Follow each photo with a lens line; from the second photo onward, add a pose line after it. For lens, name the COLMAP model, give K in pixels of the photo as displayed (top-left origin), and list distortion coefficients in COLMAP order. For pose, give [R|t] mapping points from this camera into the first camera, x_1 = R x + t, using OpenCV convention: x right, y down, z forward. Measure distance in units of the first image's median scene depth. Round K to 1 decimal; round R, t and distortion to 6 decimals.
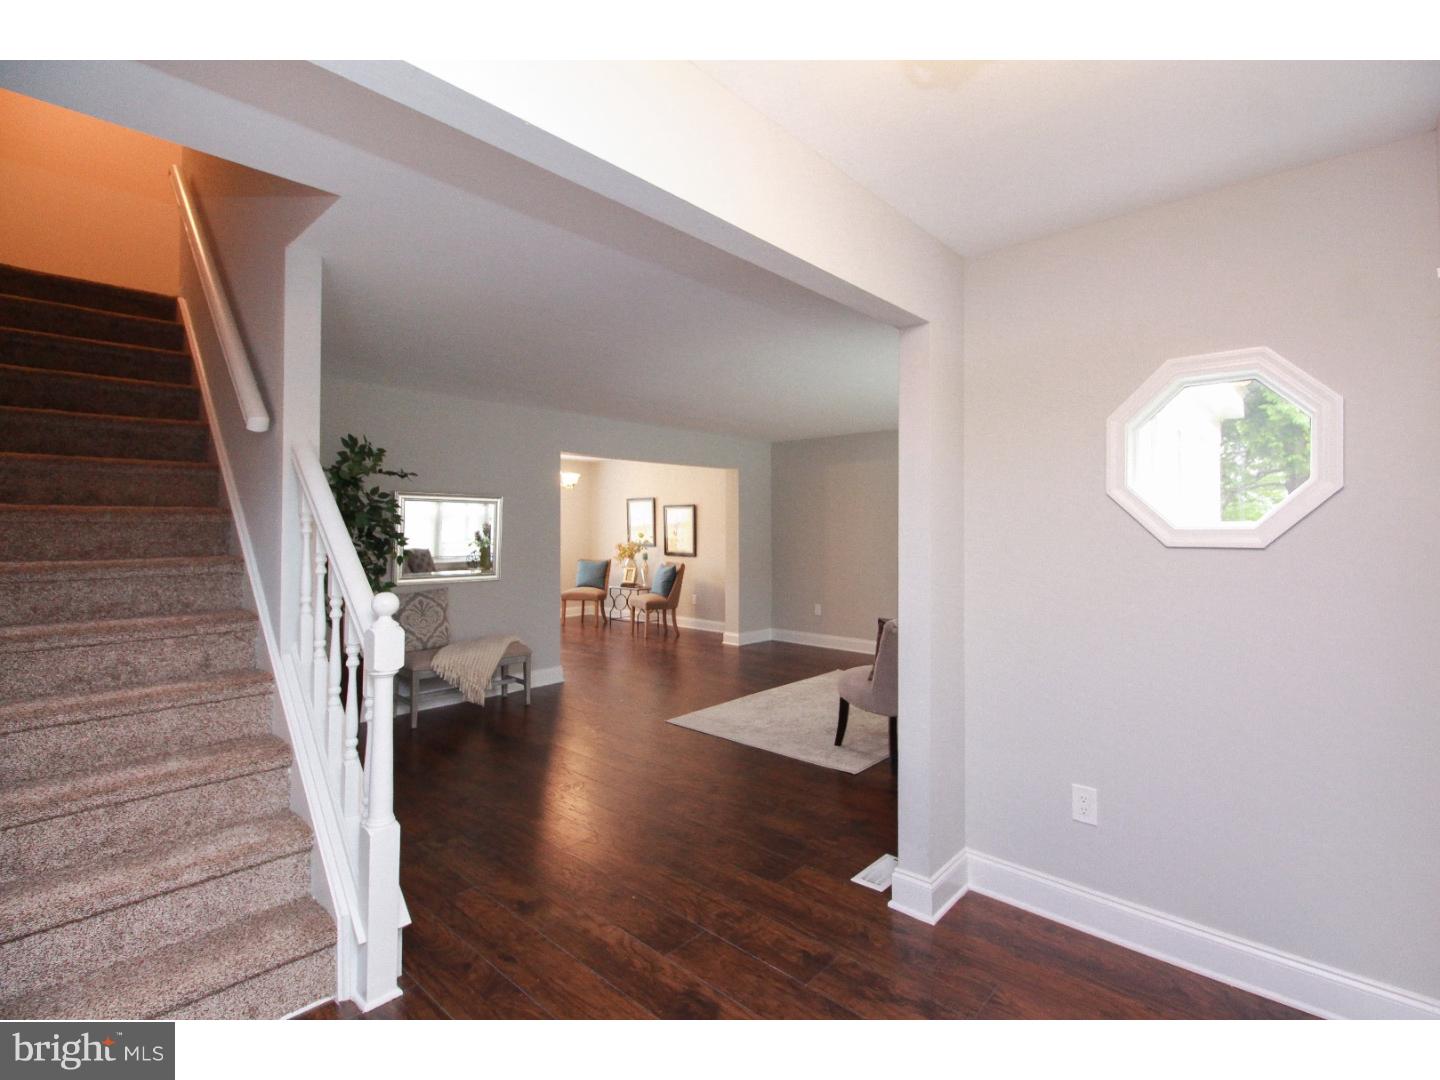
lens RADIAL K [[657.7, 0, 720.6], [0, 657.7, 530.6], [0, 0, 1]] dist [0.013161, -0.004392]
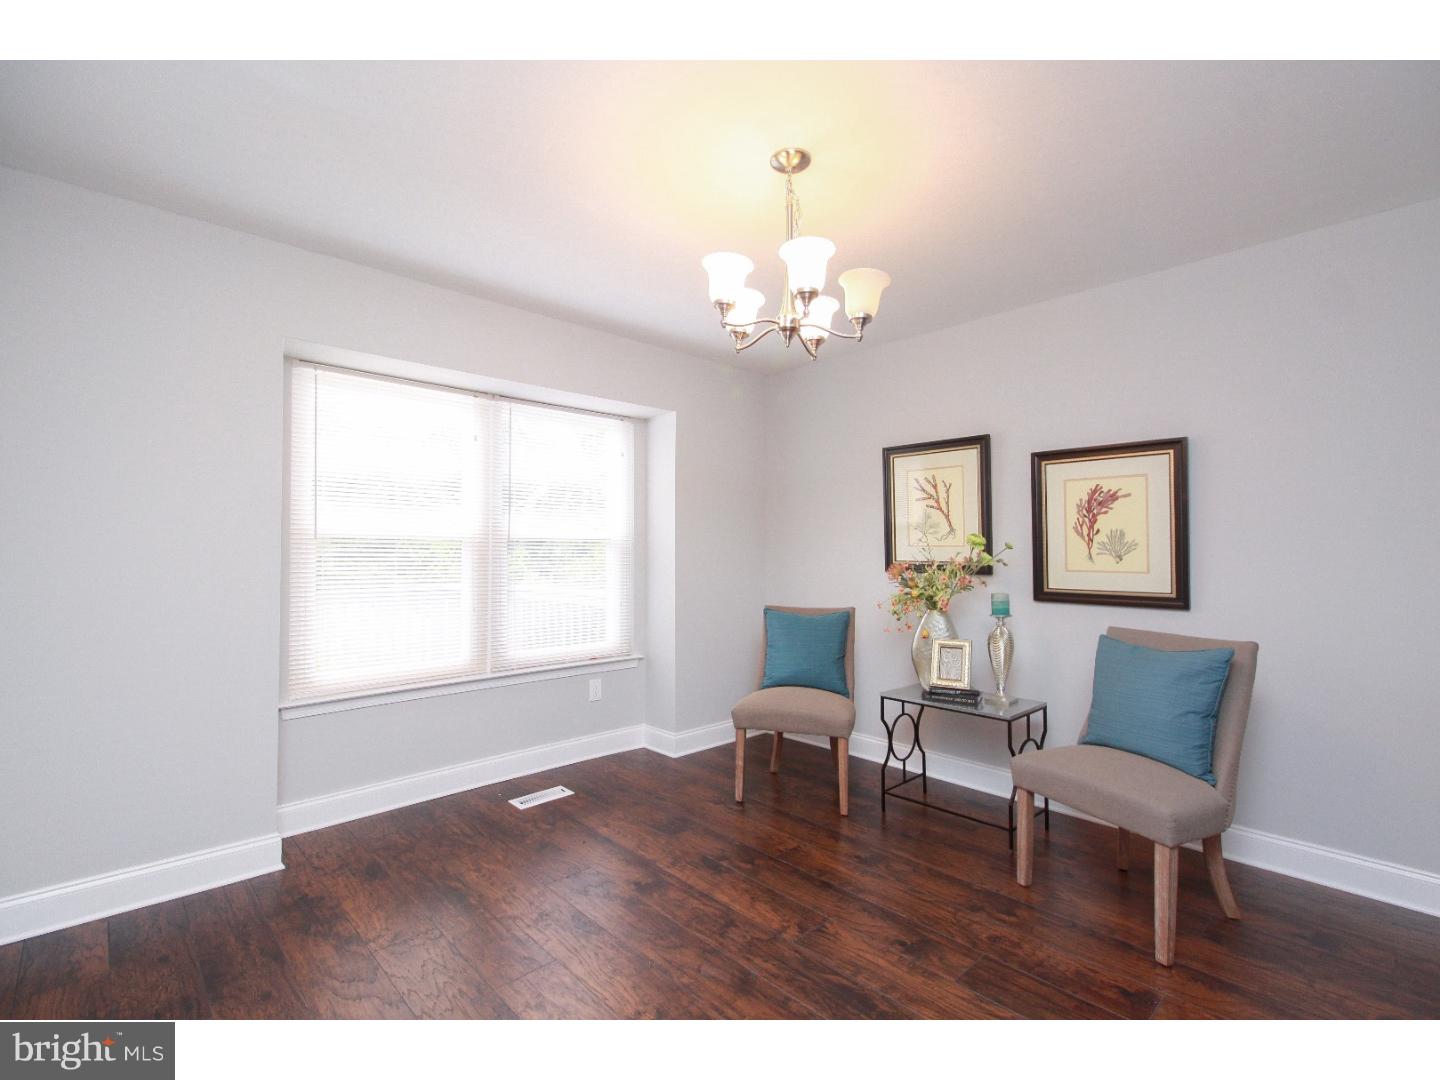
lens RADIAL K [[657.7, 0, 716.5], [0, 657.7, 540.2], [0, 0, 1]] dist [0.013161, -0.004392]
pose [[0.996902, -0.003660, -0.078575, -0.278625], [0.002192, 0.999821, -0.018768, 0.015055], [0.078629, 0.018538, 0.996732, 0.801053]]
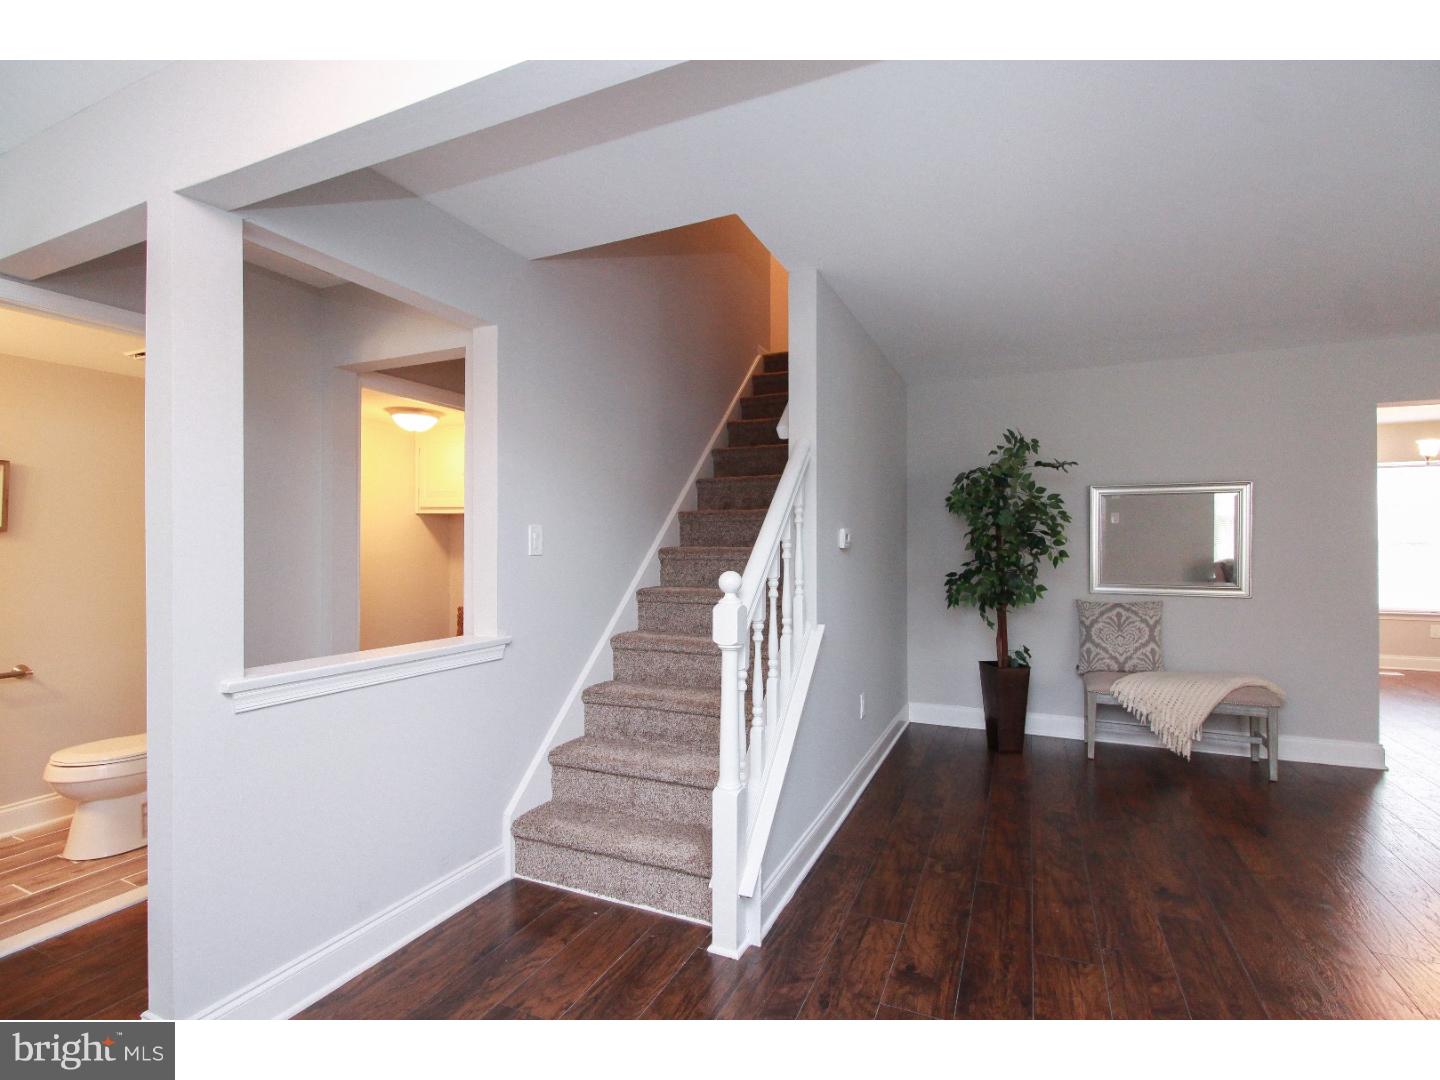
lens RADIAL K [[657.7, 0, 732.4], [0, 657.7, 550.2], [0, 0, 1]] dist [0.013161, -0.004392]
pose [[0.314227, 0.002336, -0.949345, 0.119529], [0.001795, 0.999994, 0.003055, 0.014214], [0.949346, -0.002664, 0.314221, 0.166741]]
